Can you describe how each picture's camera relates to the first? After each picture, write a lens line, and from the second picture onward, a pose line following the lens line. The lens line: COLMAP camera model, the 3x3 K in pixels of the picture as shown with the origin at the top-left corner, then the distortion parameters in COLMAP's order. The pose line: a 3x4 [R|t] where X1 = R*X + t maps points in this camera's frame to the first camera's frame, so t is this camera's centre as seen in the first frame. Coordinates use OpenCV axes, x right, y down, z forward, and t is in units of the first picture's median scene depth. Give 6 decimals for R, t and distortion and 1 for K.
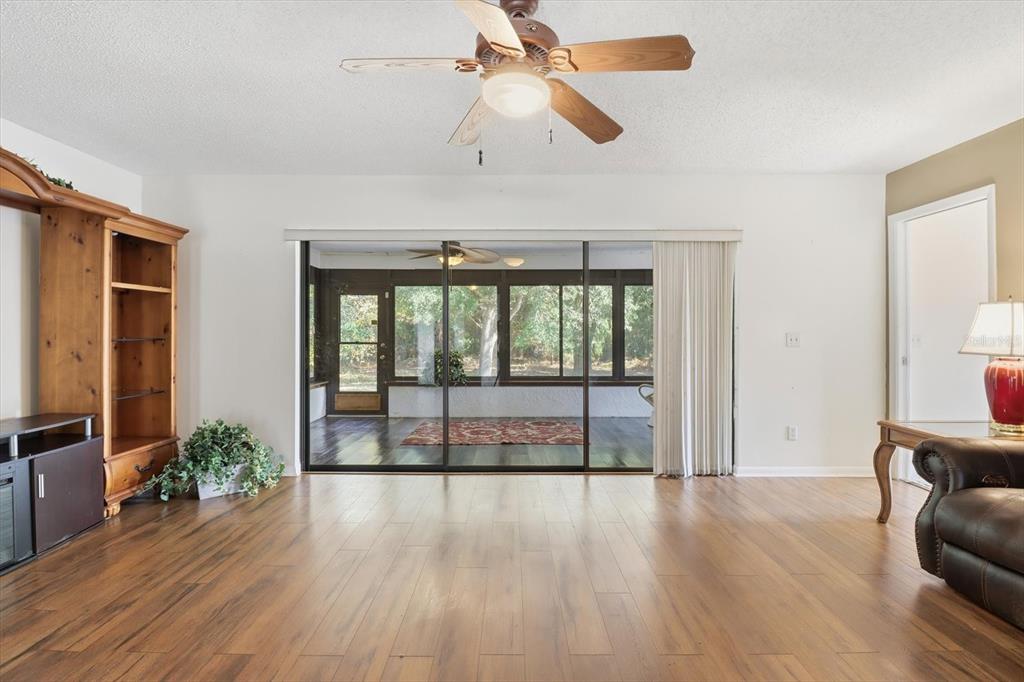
lens RADIAL K [[487.6, 0, 516.3], [0, 487.6, 338.5], [0, 0, 1]] dist [-0.001464, -0.008565]
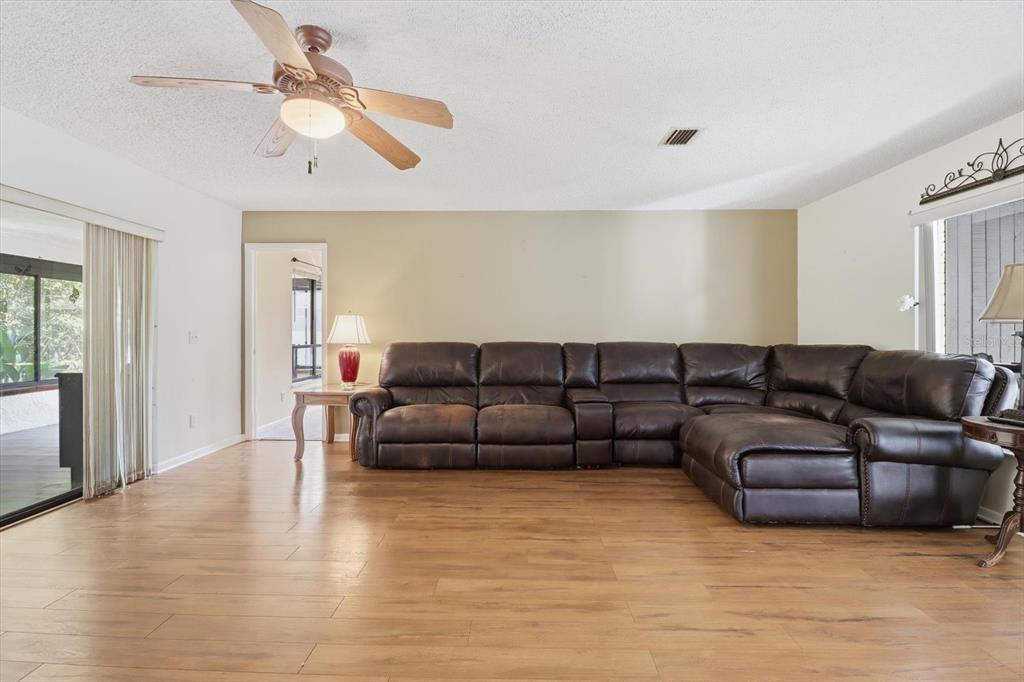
lens RADIAL K [[487.6, 0, 511.2], [0, 487.6, 333.4], [0, 0, 1]] dist [-0.001464, -0.008565]
pose [[0.020126, -0.003441, 0.999792, -0.683693], [0.010128, 0.999943, 0.003238, -0.003245], [-0.999746, 0.010061, 0.020160, 0.308103]]
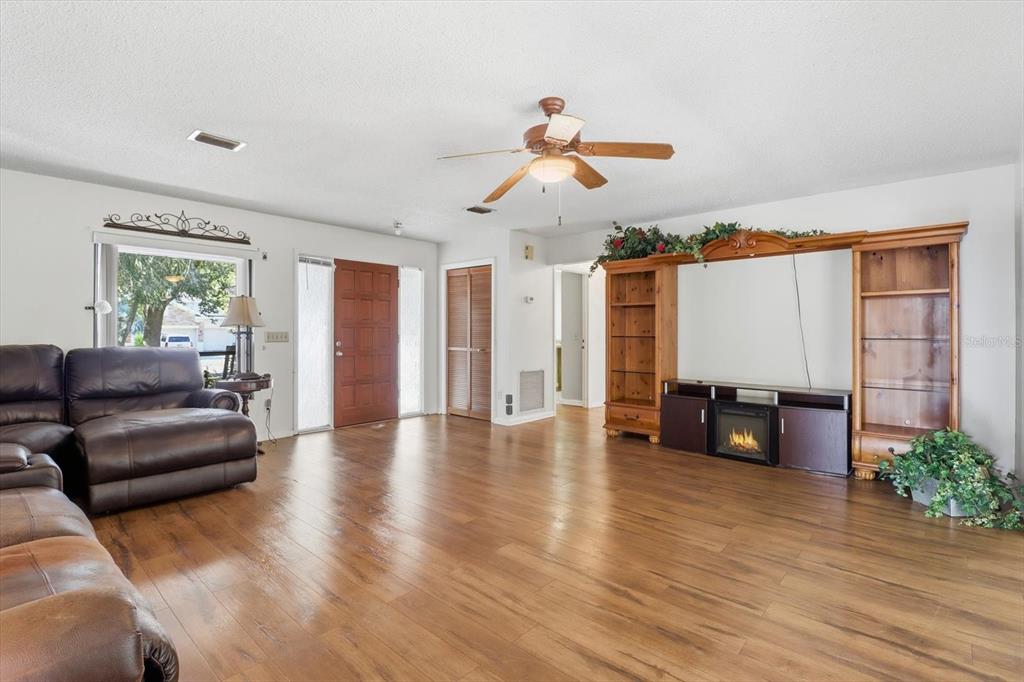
lens RADIAL K [[487.6, 0, 511.5], [0, 487.6, 337.4], [0, 0, 1]] dist [-0.001464, -0.008565]
pose [[-0.664526, 0.006055, -0.747241, 0.706924], [-0.009867, 0.999809, 0.016876, -0.011185], [0.747200, 0.018587, -0.664339, 1.135774]]
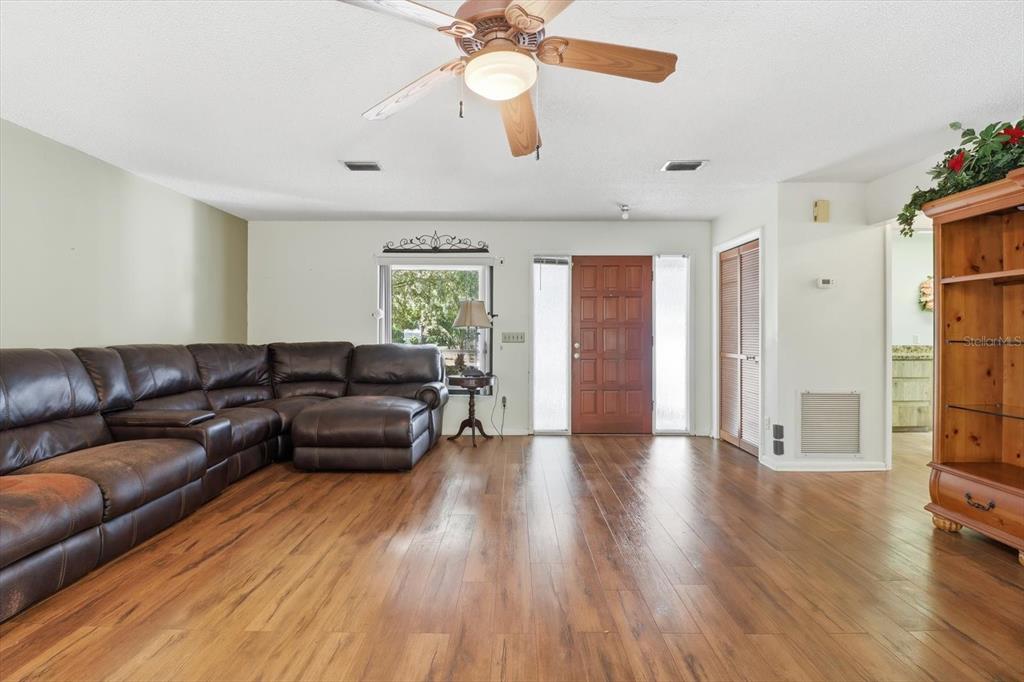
lens RADIAL K [[487.6, 0, 508.3], [0, 487.6, 336.1], [0, 0, 1]] dist [-0.001464, -0.008565]
pose [[-0.999961, -0.002829, 0.008381, -0.021478], [-0.002684, 0.999849, 0.017172, -0.012052], [-0.008428, 0.017149, -0.999817, 1.165440]]
